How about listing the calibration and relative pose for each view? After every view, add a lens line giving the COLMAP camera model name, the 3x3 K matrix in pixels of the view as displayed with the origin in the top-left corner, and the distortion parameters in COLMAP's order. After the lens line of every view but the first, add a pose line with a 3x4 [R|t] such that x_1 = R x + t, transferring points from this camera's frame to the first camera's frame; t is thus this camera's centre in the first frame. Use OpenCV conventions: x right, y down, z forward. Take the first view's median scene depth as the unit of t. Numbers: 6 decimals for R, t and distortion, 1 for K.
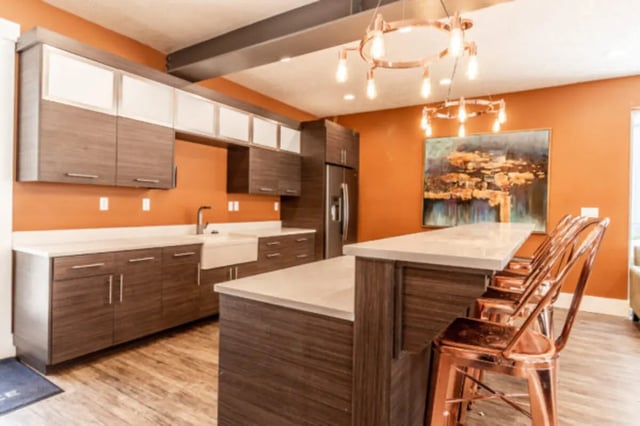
lens RADIAL K [[355.1, 0, 319.4], [0, 355.1, 216.0], [0, 0, 1]] dist [-0.000082, -0.000194]
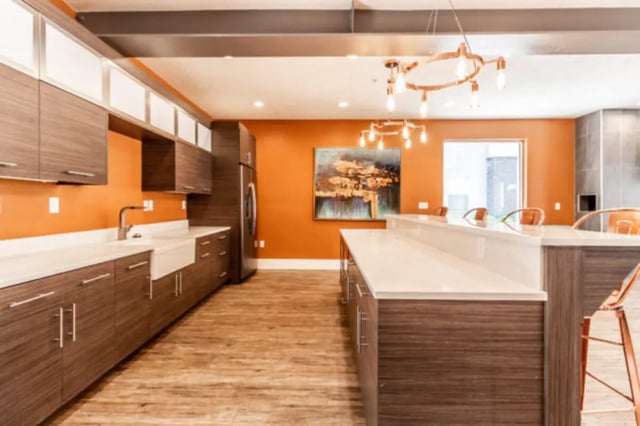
lens RADIAL K [[294.9, 0, 320.0], [0, 294.9, 213.0], [0, 0, 1]] dist [-0.000357, -0.000003]
pose [[0.853249, -0.030703, 0.520599, -0.270680], [0.027135, 0.999527, 0.014475, -0.007830], [-0.520797, 0.001776, 0.853679, 0.143140]]
